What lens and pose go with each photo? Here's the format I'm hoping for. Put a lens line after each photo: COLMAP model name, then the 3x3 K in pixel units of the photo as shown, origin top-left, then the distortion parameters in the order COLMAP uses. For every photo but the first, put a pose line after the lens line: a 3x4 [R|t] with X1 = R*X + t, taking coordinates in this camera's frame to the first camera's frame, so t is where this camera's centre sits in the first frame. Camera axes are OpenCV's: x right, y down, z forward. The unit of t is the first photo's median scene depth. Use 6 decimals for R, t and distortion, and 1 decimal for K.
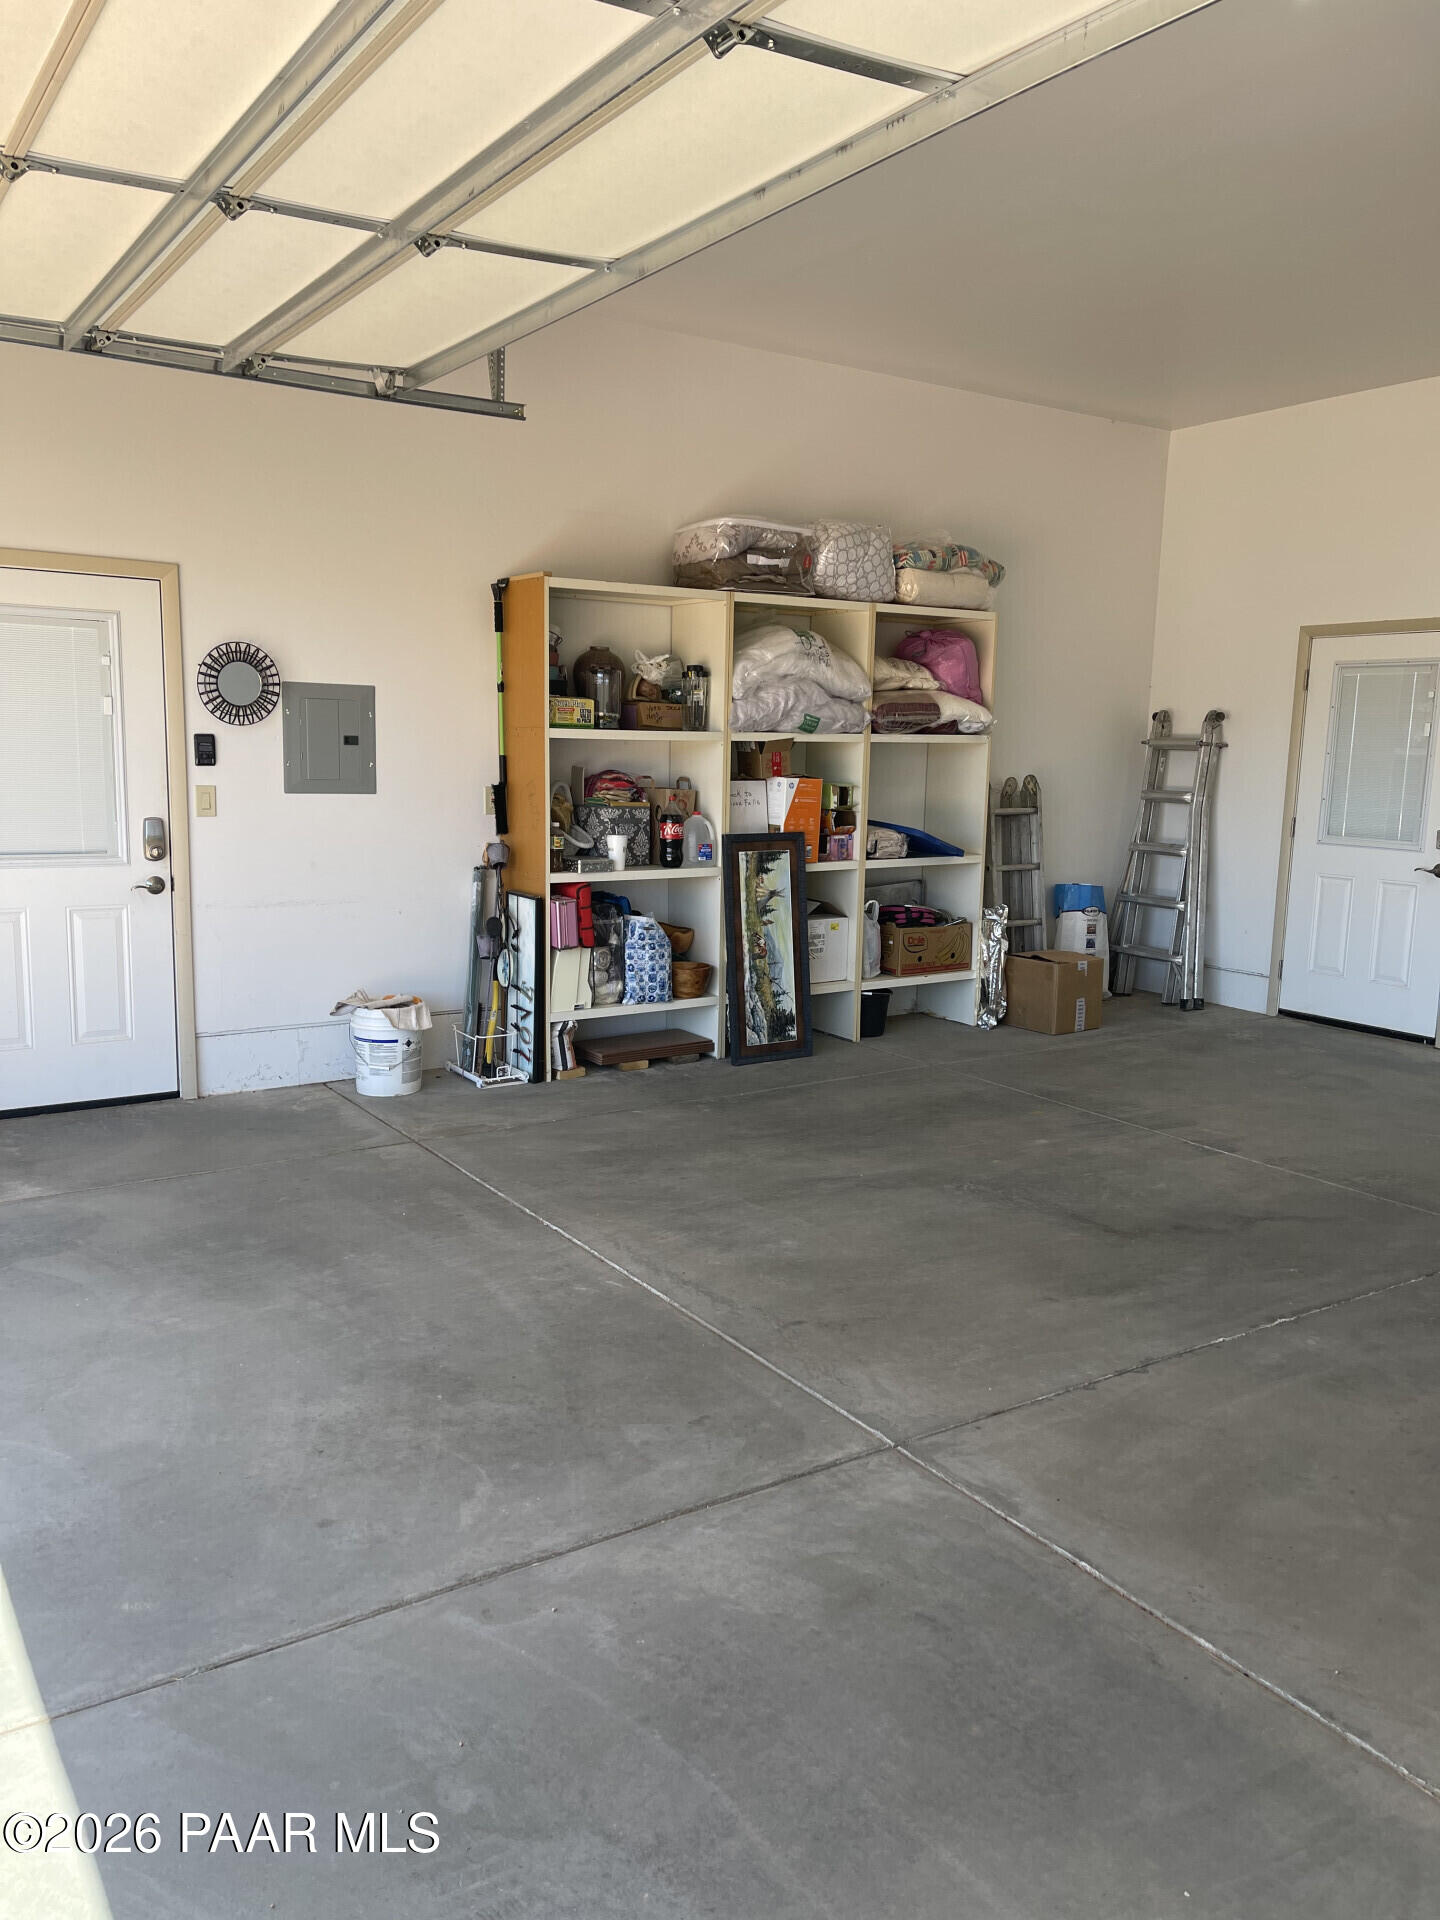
lens RADIAL K [[1464.1, 0, 720.0], [0, 1464.1, 960.0], [0, 0, 1]] dist [0.079981, -0.098862]
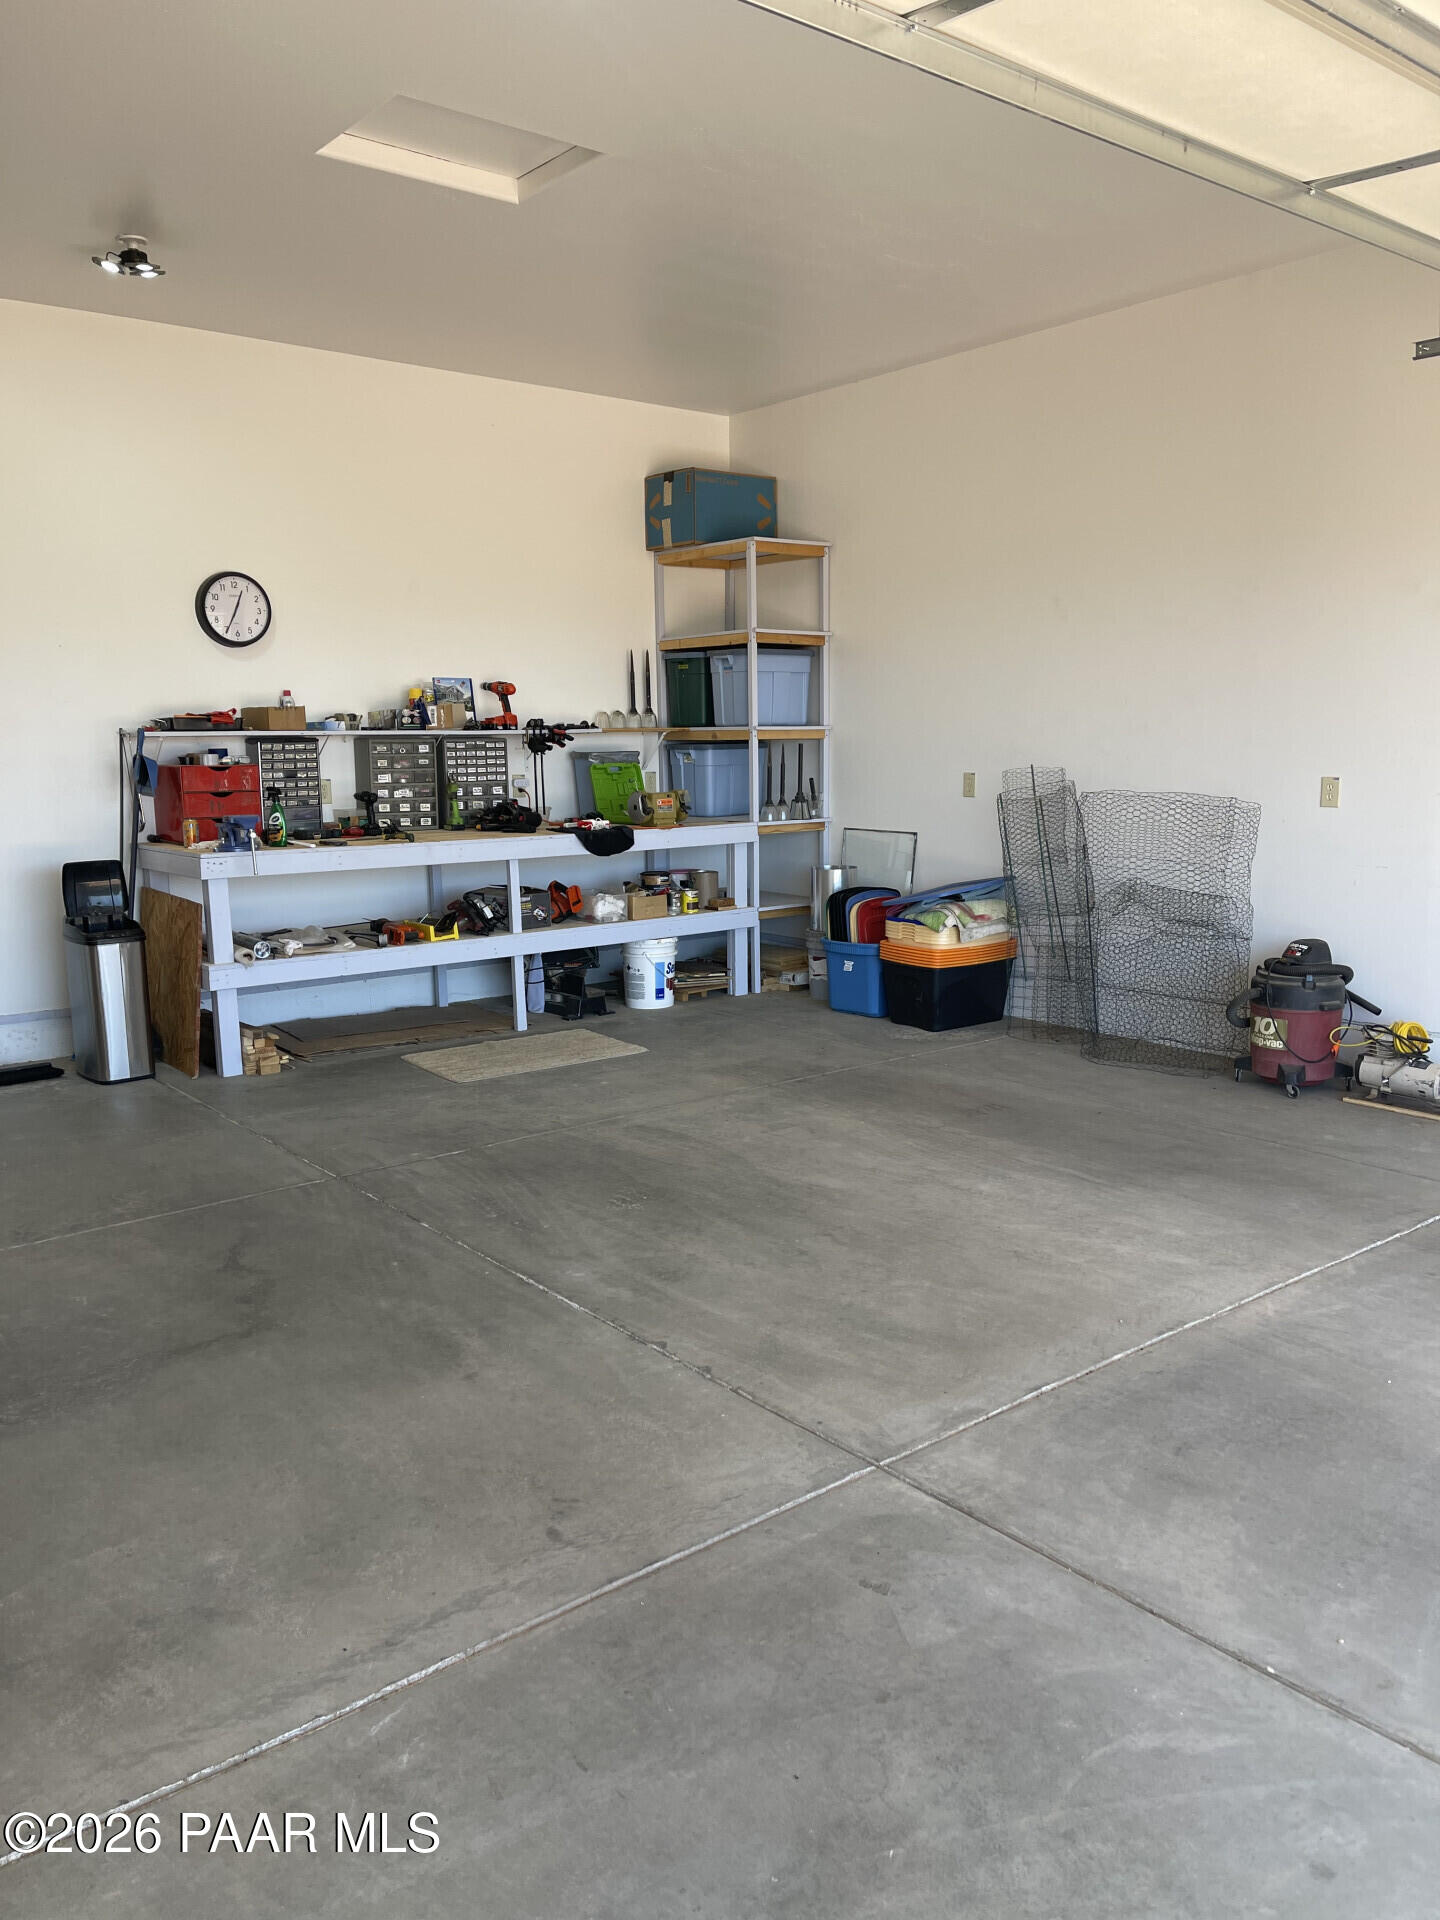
lens RADIAL K [[1464.1, 0, 720.0], [0, 1464.1, 960.0], [0, 0, 1]] dist [0.079981, -0.098862]
pose [[-0.113459, -0.171786, 0.978579, -0.709660], [0.151768, 0.970383, 0.187944, -0.173193], [-0.981883, 0.169841, -0.084027, 1.069624]]
